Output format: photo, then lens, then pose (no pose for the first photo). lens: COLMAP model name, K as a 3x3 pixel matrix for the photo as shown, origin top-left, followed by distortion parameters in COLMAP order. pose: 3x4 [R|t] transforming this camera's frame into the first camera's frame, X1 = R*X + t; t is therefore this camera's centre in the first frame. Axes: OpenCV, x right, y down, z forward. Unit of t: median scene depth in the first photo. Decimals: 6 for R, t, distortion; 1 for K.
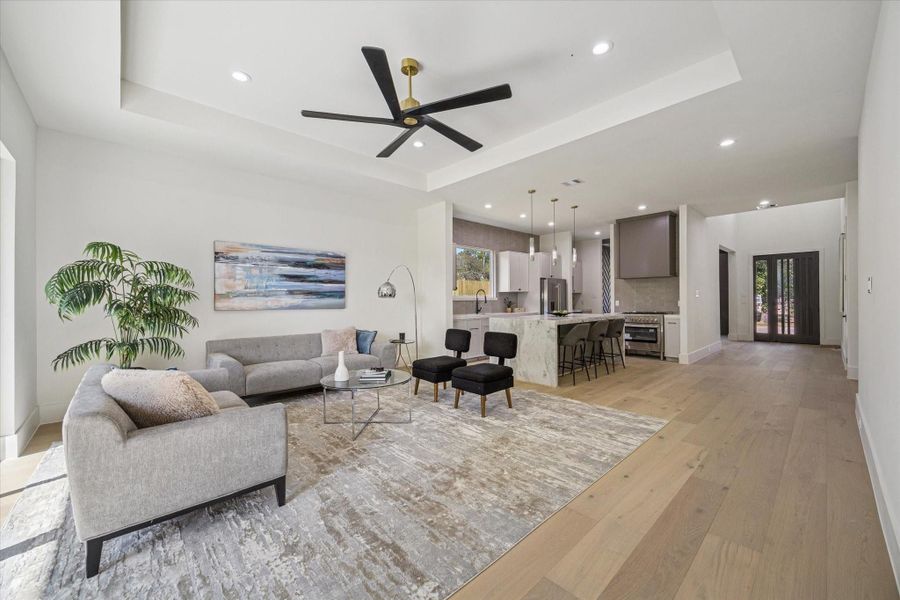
lens RADIAL K [[354.4, 0, 450.0], [0, 354.4, 300.0], [0, 0, 1]] dist [0.000327, 0.000156]
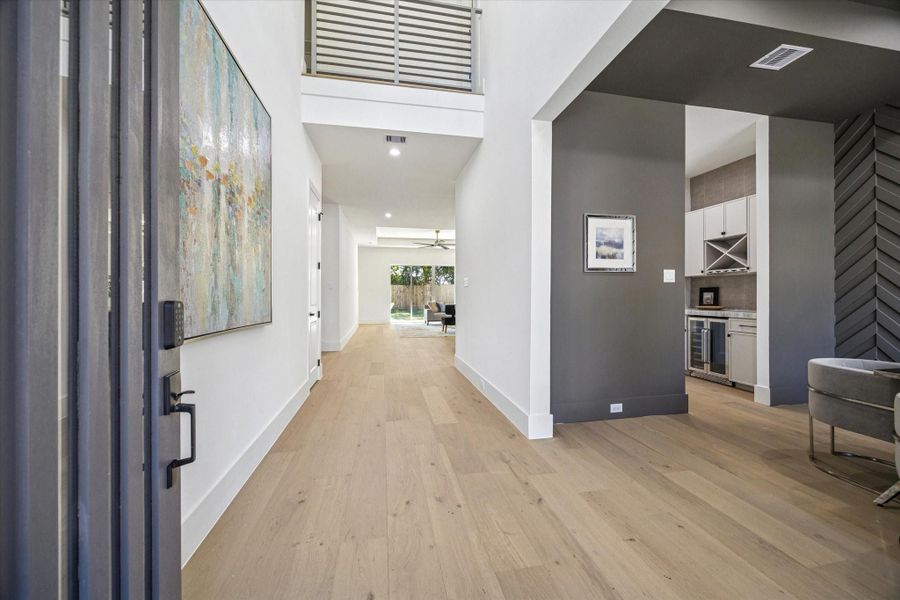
lens RADIAL K [[346.6, 0, 452.2], [0, 346.6, 294.9], [0, 0, 1]] dist [-0.000272, -0.000054]
pose [[-0.524157, 0.008396, -0.851580, 1.375902], [0.003817, 0.999965, 0.007509, 0.002391], [0.851613, 0.000685, -0.524171, 1.416953]]
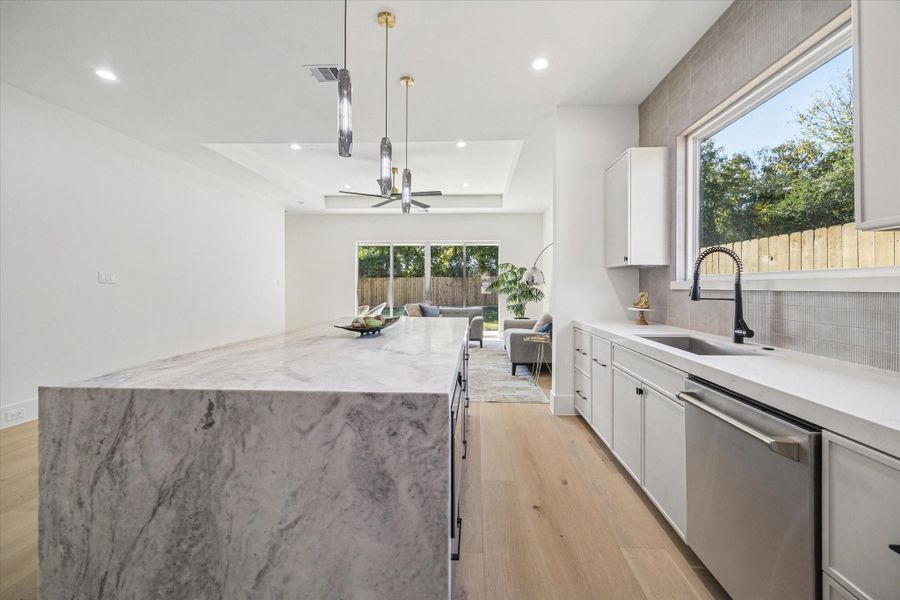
lens RADIAL K [[352.1, 0, 463.4], [0, 352.1, 287.2], [0, 0, 1]] dist [-0.000051, -0.000016]
pose [[-0.705082, 0.004956, -0.709108, 0.466730], [0.002392, 0.999987, 0.004610, -0.002962], [0.709121, 0.001554, -0.705085, 1.222542]]
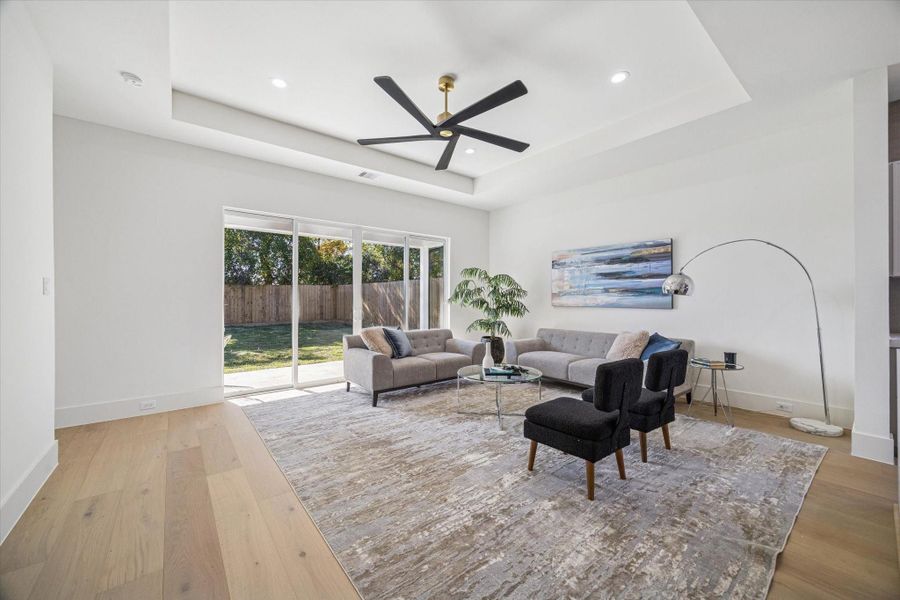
lens RADIAL K [[342.4, 0, 452.8], [0, 342.4, 299.9], [0, 0, 1]] dist [-0.001208, -0.000134]
pose [[-0.064169, 0.009468, -0.997894, 0.421967], [0.002054, 0.999954, 0.009356, -0.003641], [0.997937, -0.001450, -0.064186, 0.492508]]
